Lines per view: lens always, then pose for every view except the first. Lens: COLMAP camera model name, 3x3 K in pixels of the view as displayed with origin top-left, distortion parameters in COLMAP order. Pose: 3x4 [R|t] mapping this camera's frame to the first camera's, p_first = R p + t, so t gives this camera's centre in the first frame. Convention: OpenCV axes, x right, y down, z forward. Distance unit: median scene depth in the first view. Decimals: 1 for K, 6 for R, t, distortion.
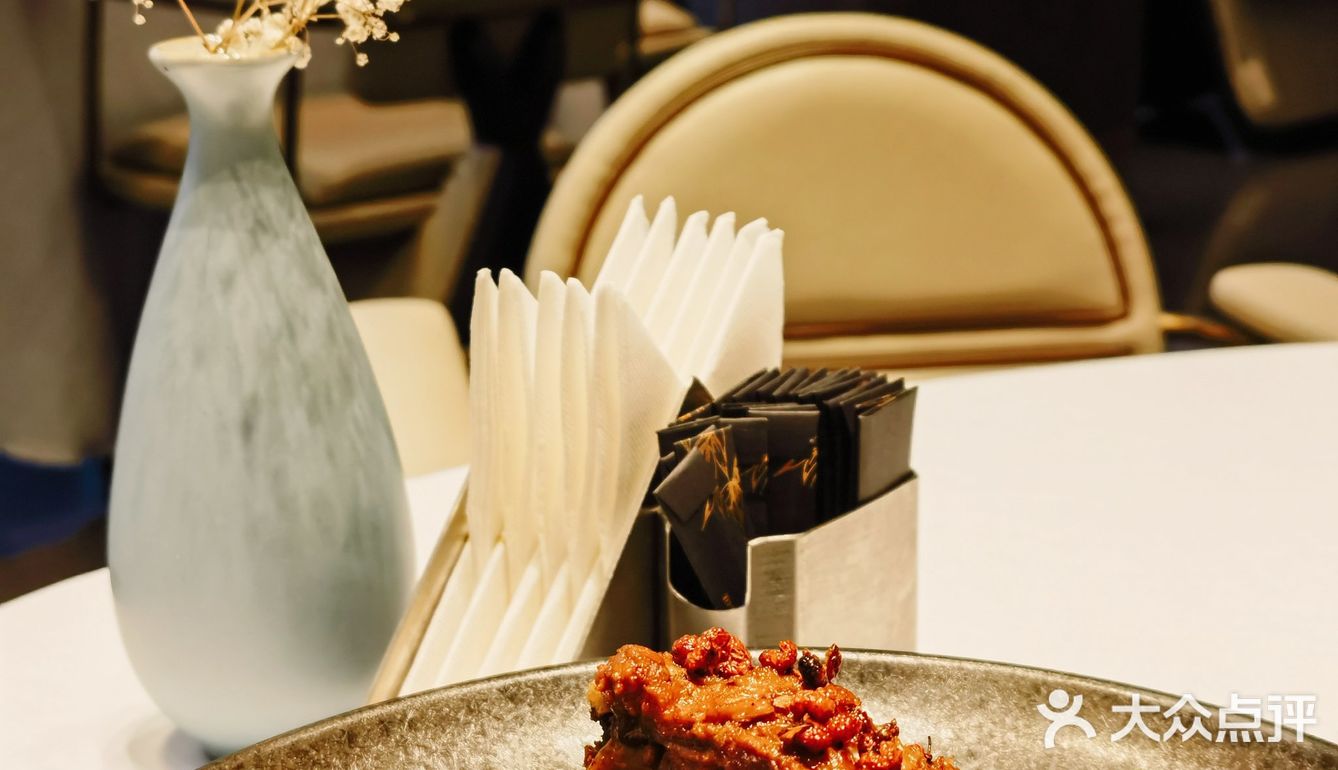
lens RADIAL K [[2324.4, 0, 669.0], [0, 2324.4, 385.0], [0, 0, 1]] dist [0.054517, 0.158295]
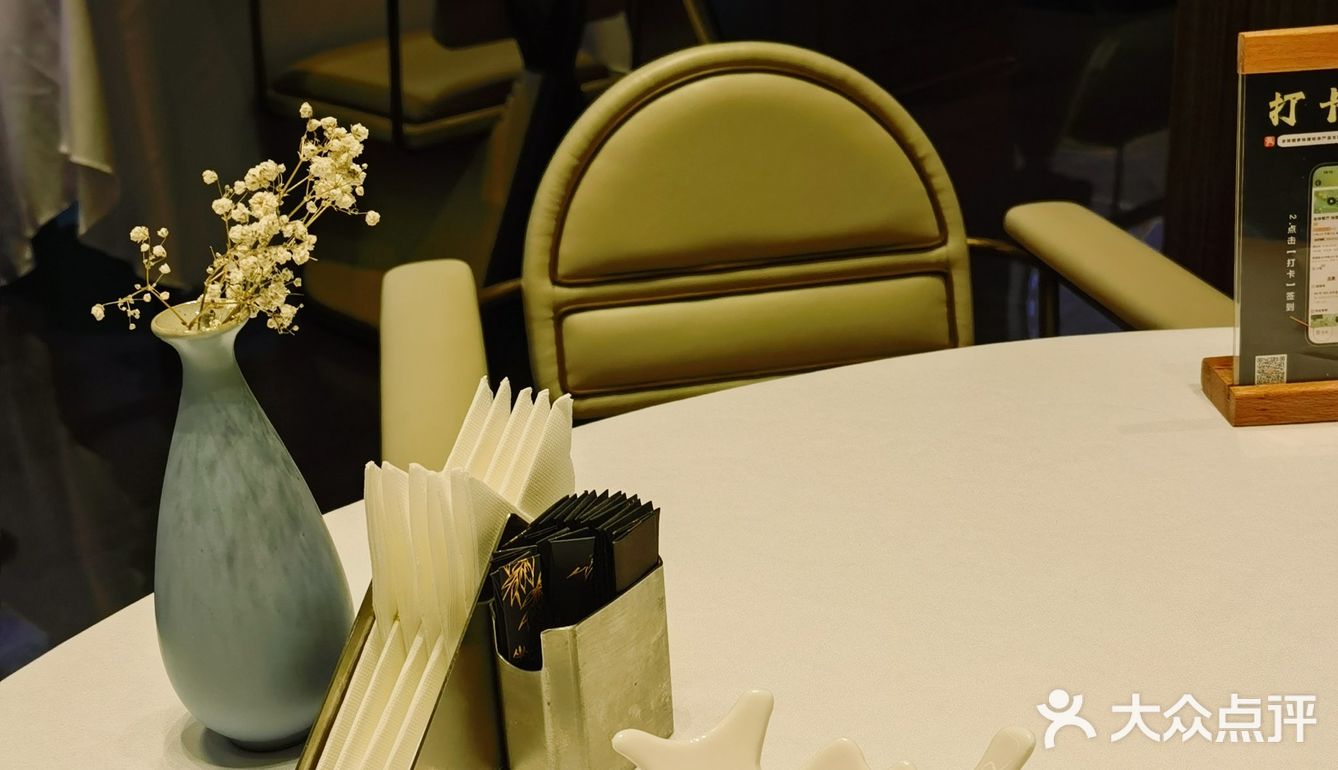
lens RADIAL K [[1651.1, 0, 669.0], [0, 1651.1, 385.0], [0, 0, 1]] dist [0.080116, -0.020350]
pose [[0.998695, -0.031889, -0.039894, 0.164241], [0.037368, 0.988706, 0.145135, -0.248715], [0.034815, -0.146437, 0.988607, -0.088044]]
